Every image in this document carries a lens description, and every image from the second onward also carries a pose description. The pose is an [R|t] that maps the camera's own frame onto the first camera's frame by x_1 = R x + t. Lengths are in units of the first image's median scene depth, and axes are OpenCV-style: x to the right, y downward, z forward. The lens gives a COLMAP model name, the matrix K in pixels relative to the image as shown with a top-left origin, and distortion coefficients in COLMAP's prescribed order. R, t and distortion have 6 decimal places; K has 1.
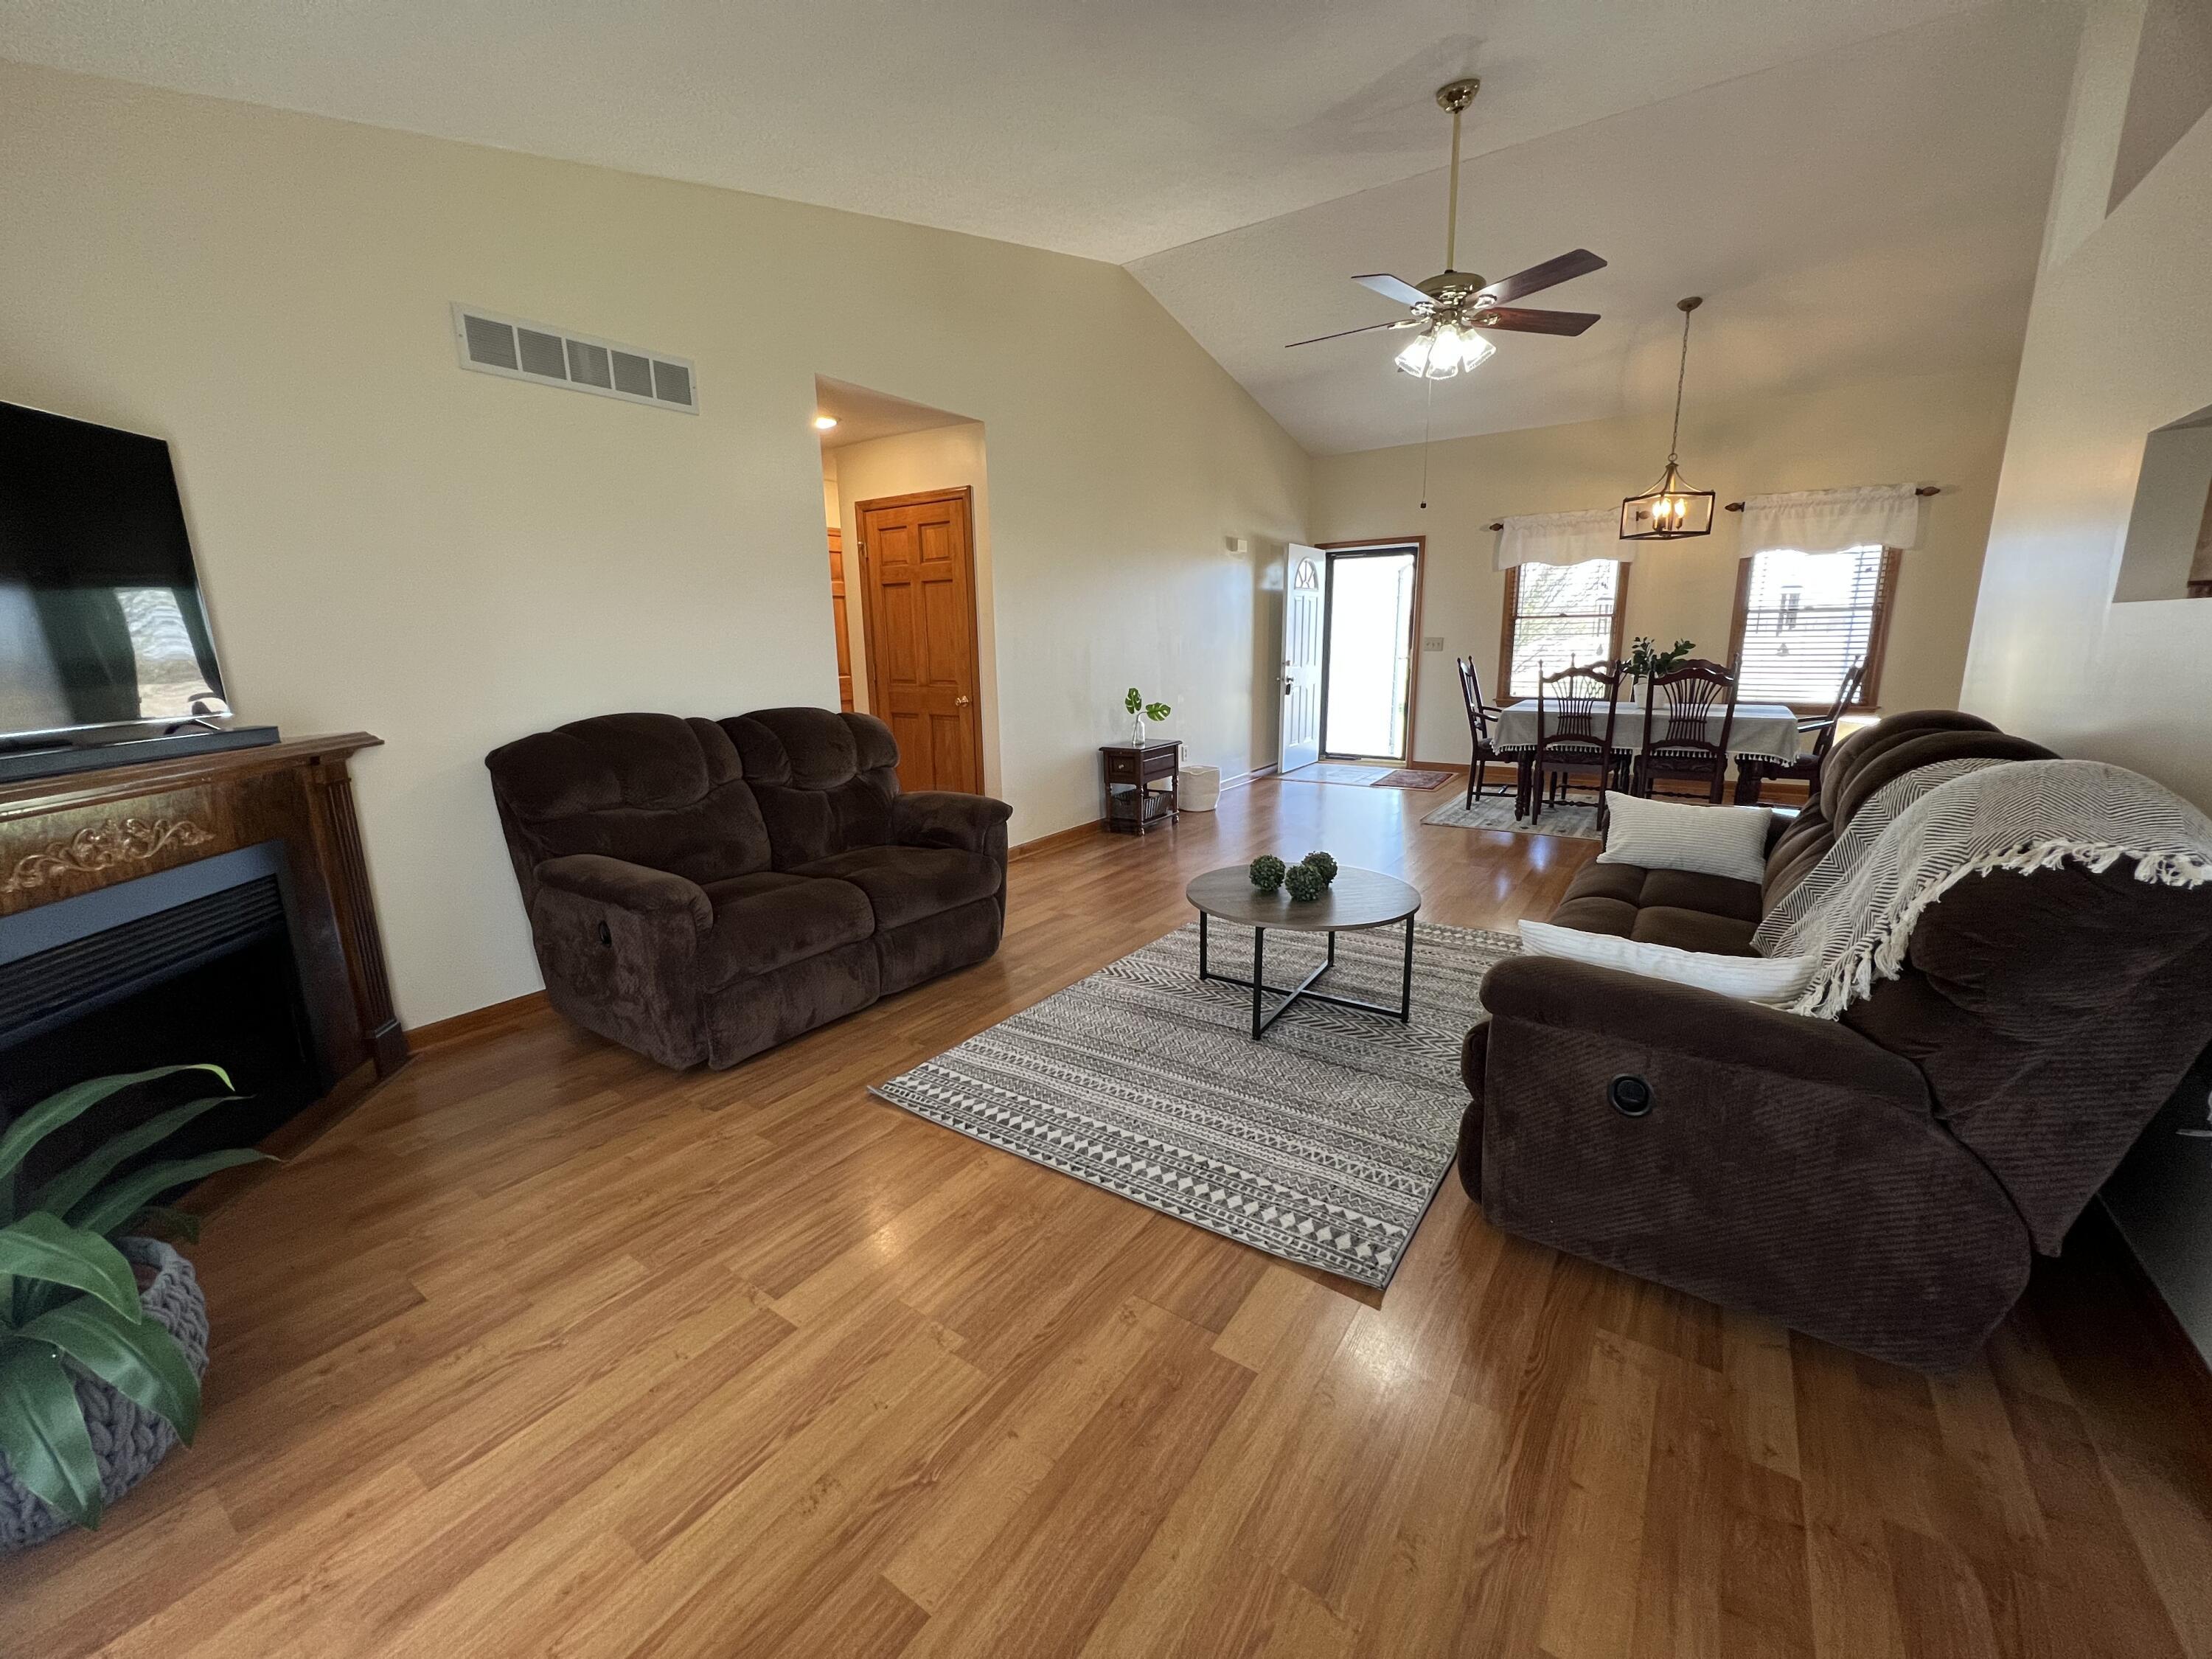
lens RADIAL K [[887.6, 0, 1100.7], [0, 887.6, 826.6], [0, 0, 1]] dist [-0.001925, 0.000029]
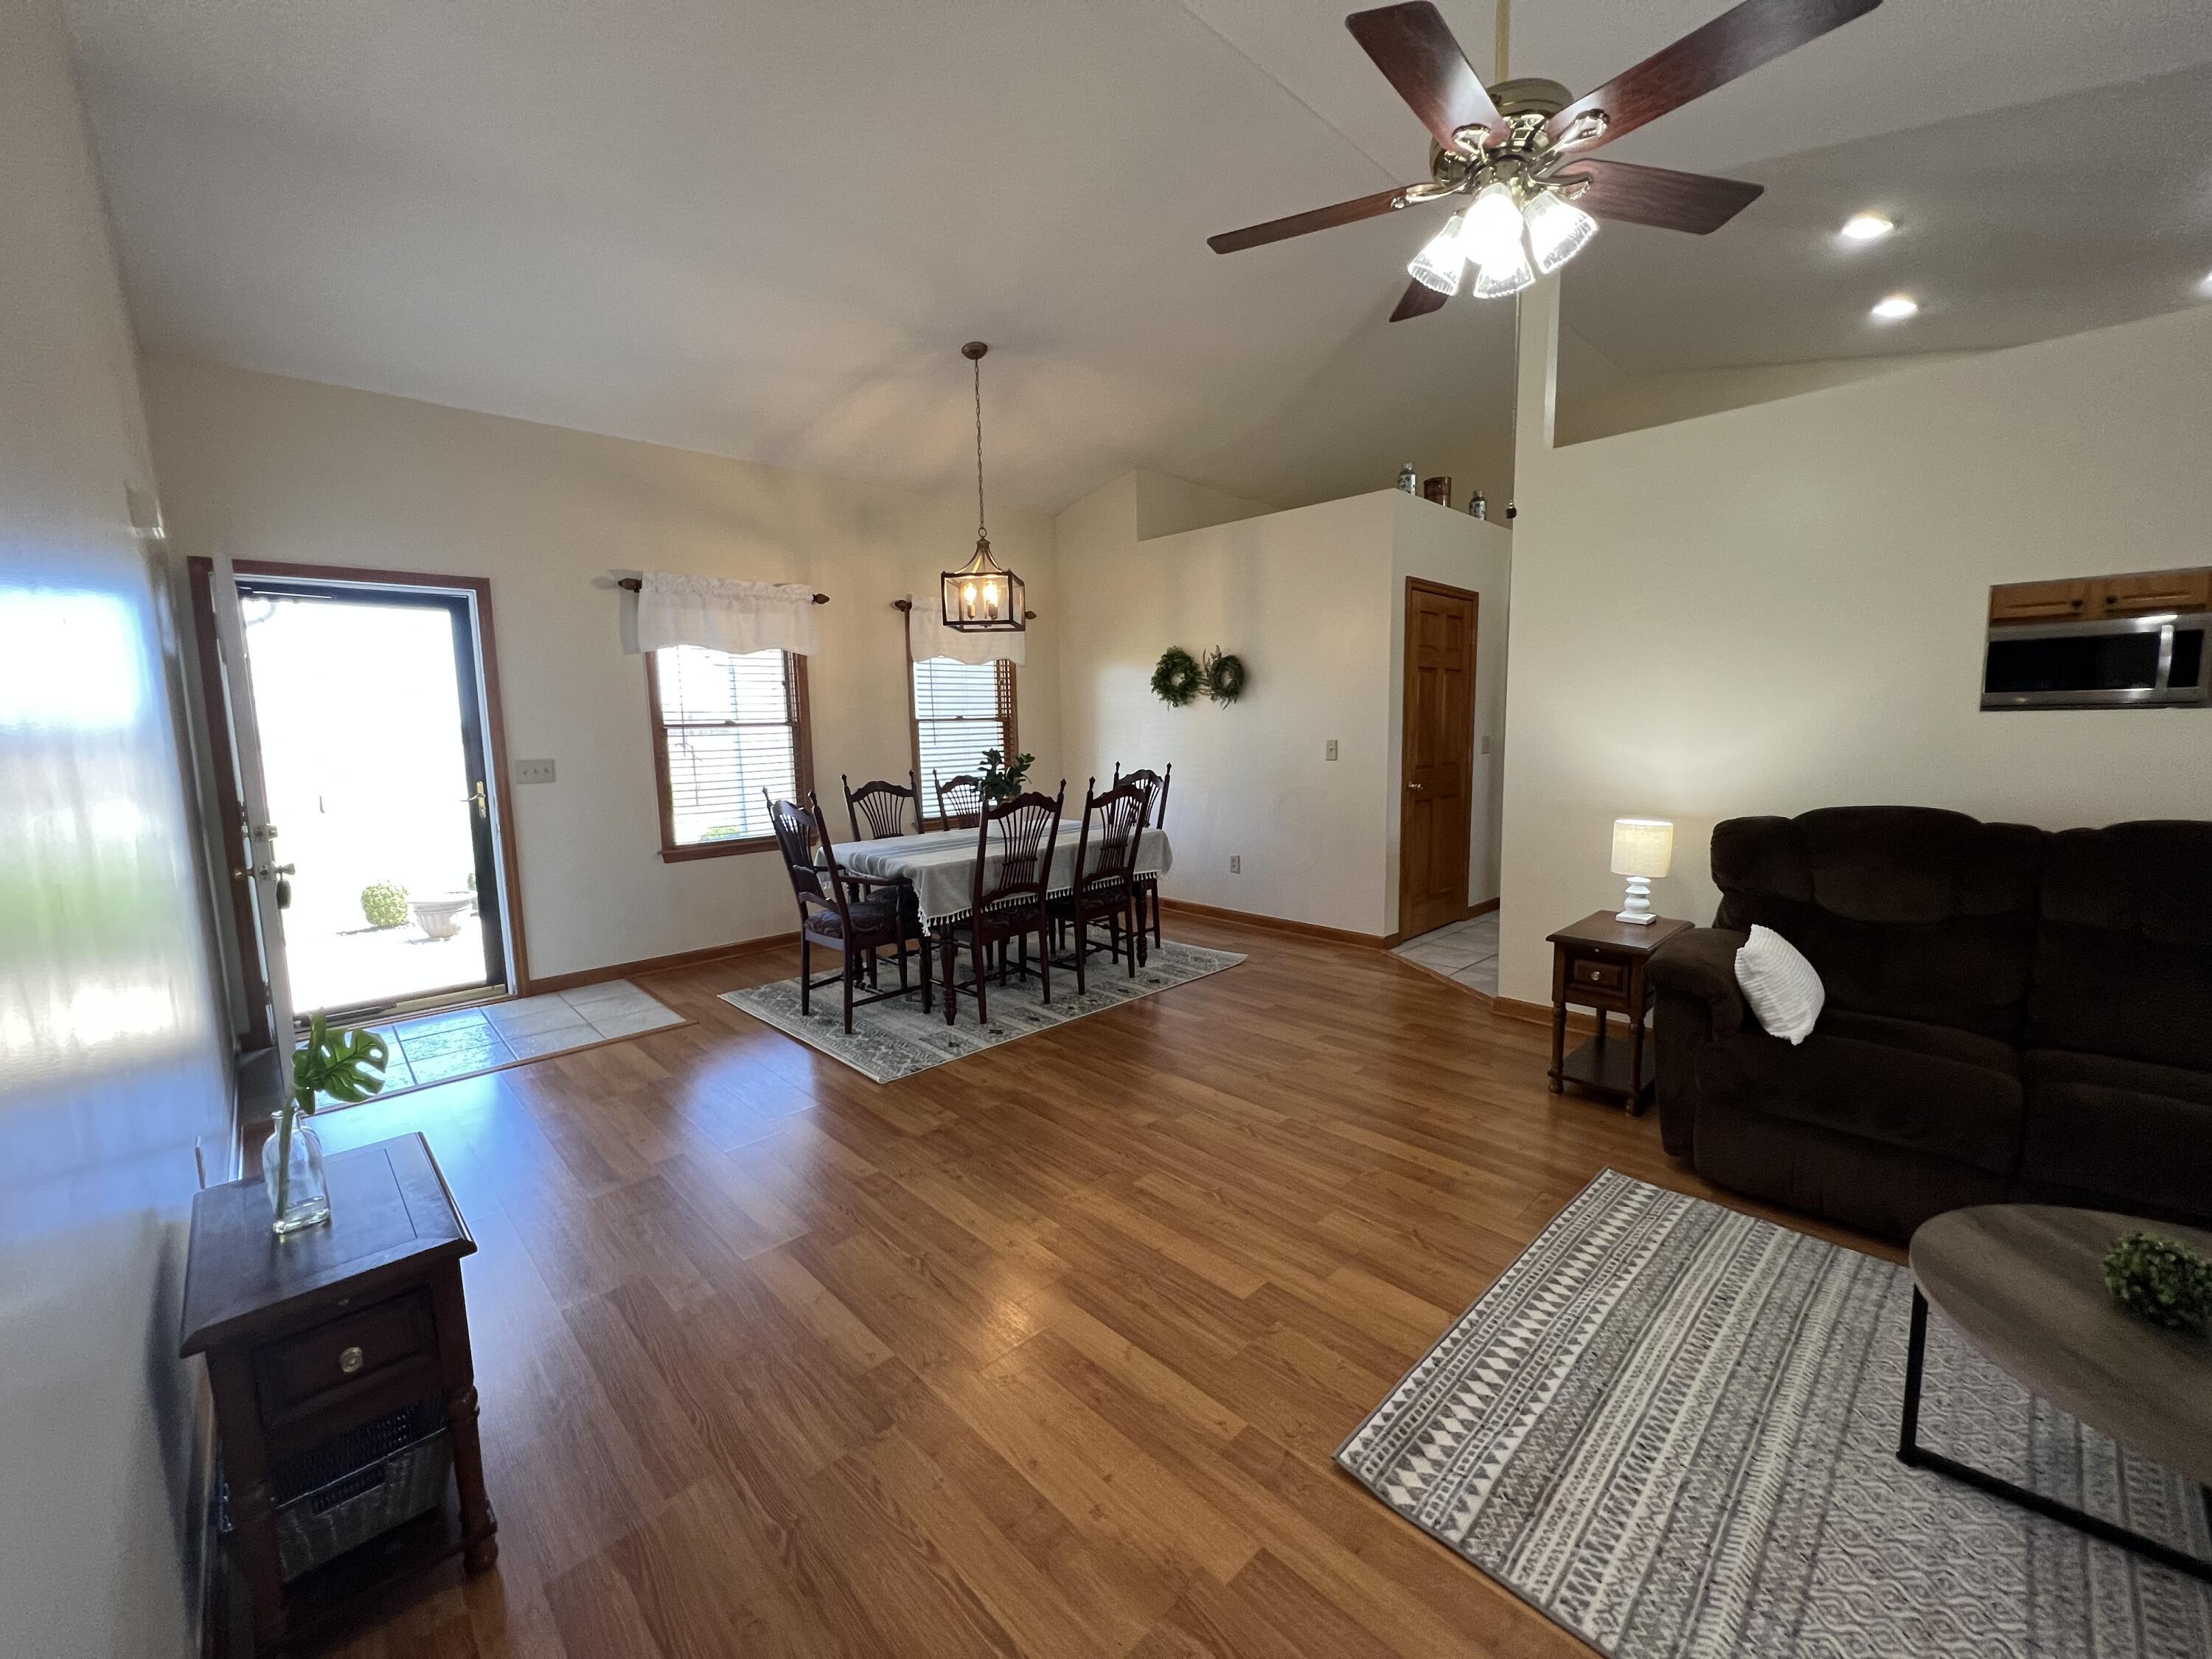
lens RADIAL K [[887.6, 0, 1100.7], [0, 887.6, 826.6], [0, 0, 1]] dist [-0.001925, 0.000029]
pose [[0.205905, -0.101451, 0.973299, -0.125769], [0.225047, 0.972862, 0.053796, -0.146471], [-0.952343, 0.207961, 0.223148, 0.650061]]
